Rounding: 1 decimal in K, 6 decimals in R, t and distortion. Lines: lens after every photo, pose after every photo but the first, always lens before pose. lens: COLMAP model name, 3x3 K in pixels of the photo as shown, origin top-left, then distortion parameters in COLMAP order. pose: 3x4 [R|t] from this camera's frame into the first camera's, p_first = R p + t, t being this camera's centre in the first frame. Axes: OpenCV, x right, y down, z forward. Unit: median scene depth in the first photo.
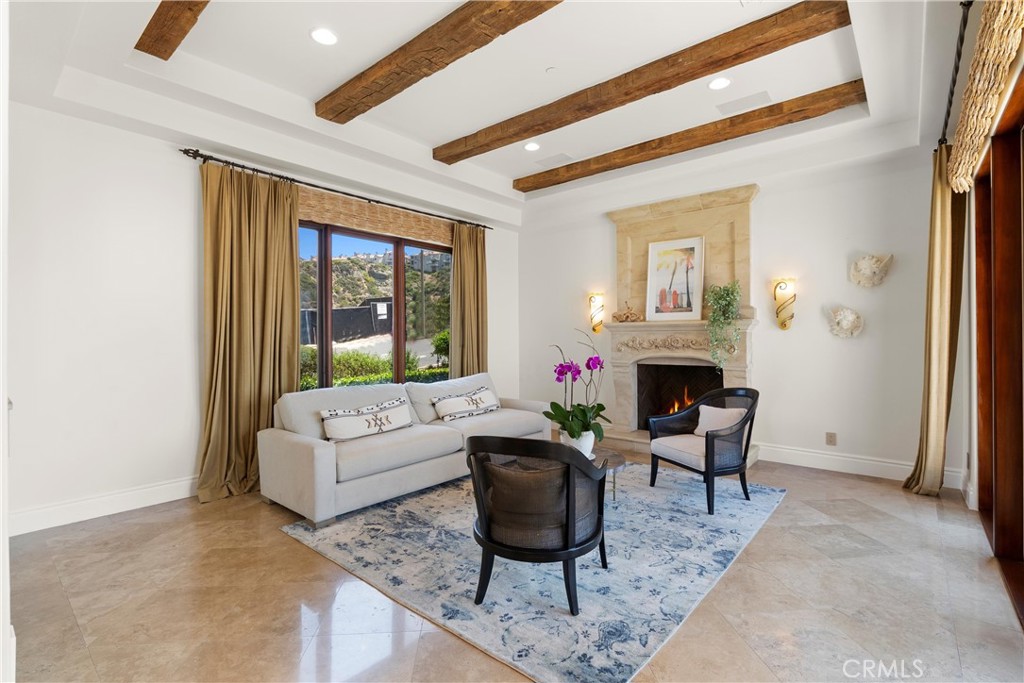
lens RADIAL K [[469.7, 0, 514.5], [0, 469.7, 343.8], [0, 0, 1]] dist [-0.007075, 0.000089]
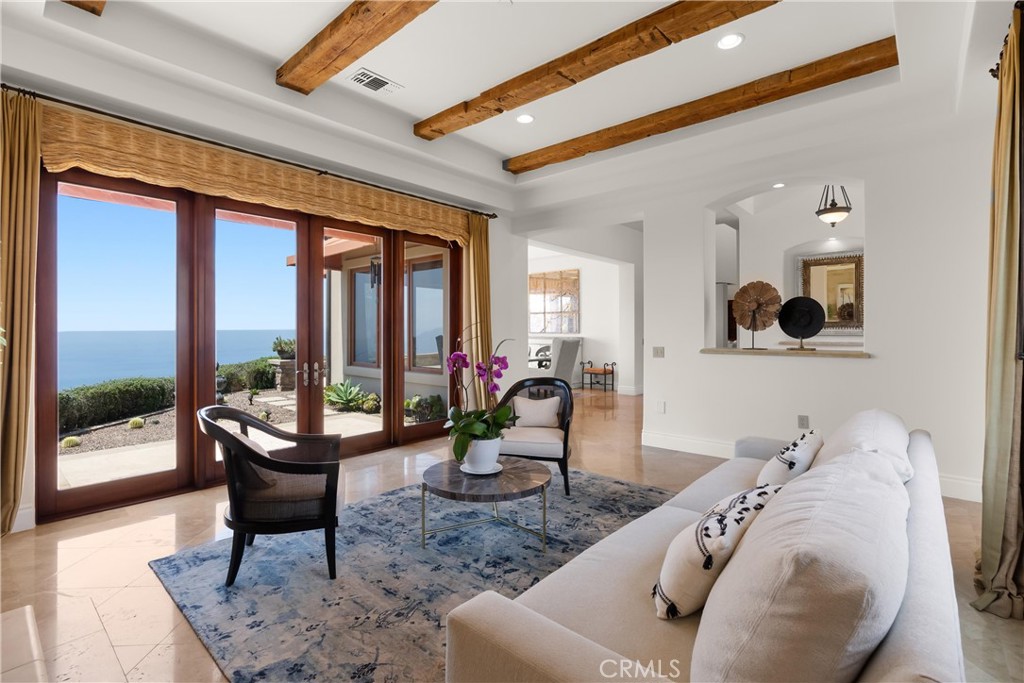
lens RADIAL K [[469.7, 0, 514.5], [0, 469.7, 343.8], [0, 0, 1]] dist [-0.007075, 0.000089]
pose [[-0.999957, 0.002055, 0.009094, 0.071714], [0.002377, 0.999364, 0.035585, -0.021435], [-0.009015, 0.035605, -0.999325, 2.064614]]
